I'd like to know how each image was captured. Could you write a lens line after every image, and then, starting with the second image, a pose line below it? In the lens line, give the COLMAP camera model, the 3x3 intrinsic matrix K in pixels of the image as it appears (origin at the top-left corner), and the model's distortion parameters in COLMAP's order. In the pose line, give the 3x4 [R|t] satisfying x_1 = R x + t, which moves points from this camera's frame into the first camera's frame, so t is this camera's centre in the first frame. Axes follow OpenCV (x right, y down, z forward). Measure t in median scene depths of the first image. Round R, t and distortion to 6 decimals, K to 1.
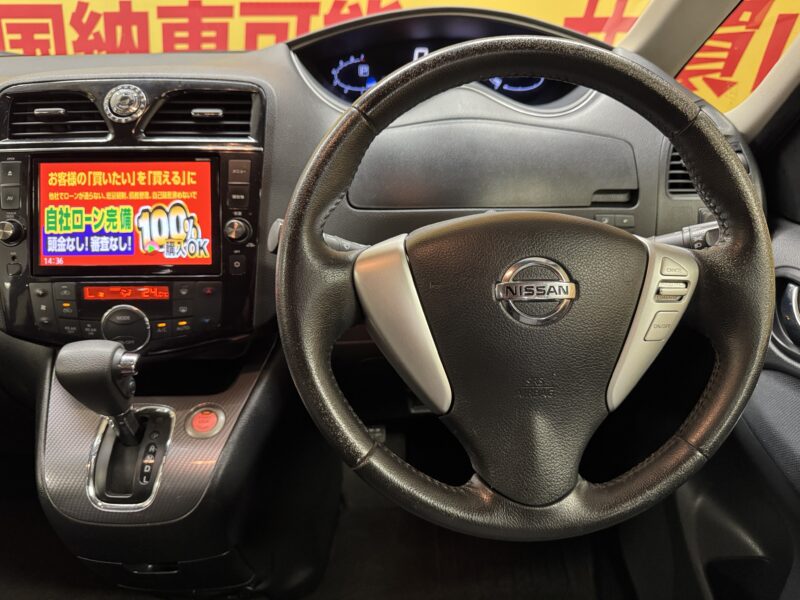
lens RADIAL K [[587.6, 0, 400.0], [0, 587.6, 300.0], [0, 0, 1]] dist [-0.024546, 0.007958]
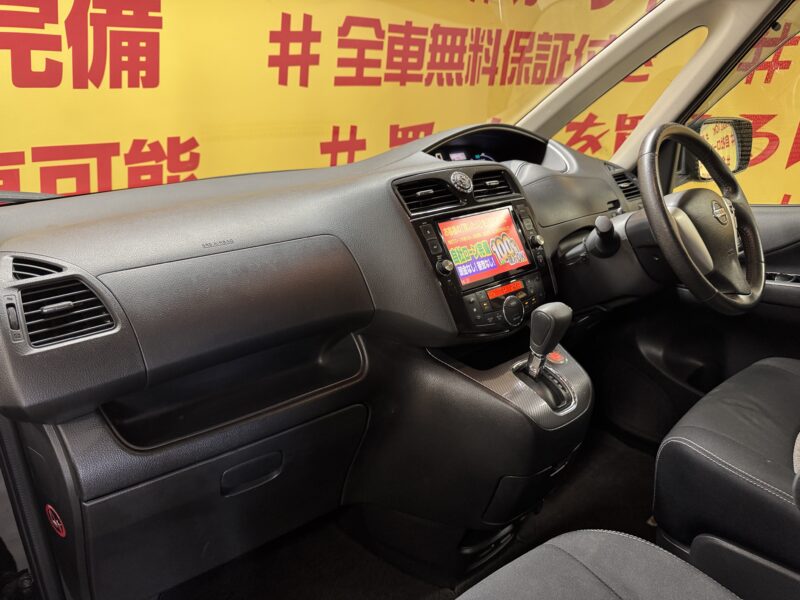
lens RADIAL K [[584.1, 0, 427.6], [0, 584.1, 289.4], [0, 0, 1]] dist [0.002826, 0.001511]
pose [[0.748877, -0.224686, 0.623458, -1.622954], [0.352093, 0.931905, -0.087077, 0.051854], [-0.561439, 0.284725, 0.776993, -0.132553]]
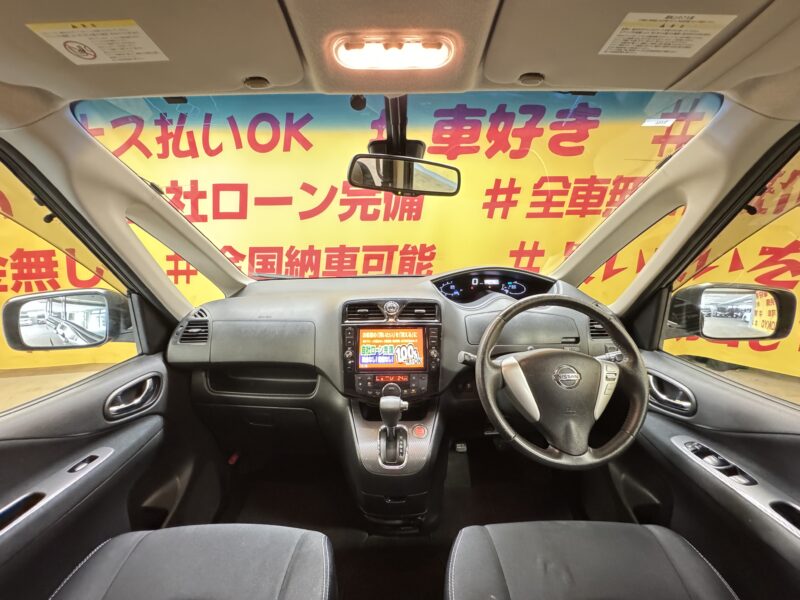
lens RADIAL K [[321.7, 0, 400.0], [0, 321.7, 300.0], [0, 0, 1]] dist [-0.000789, 0.000022]
pose [[0.999706, -0.006667, -0.023295, -0.392380], [0.000466, 0.966513, -0.256618, 0.018075], [0.024226, 0.256532, 0.966232, -0.481747]]
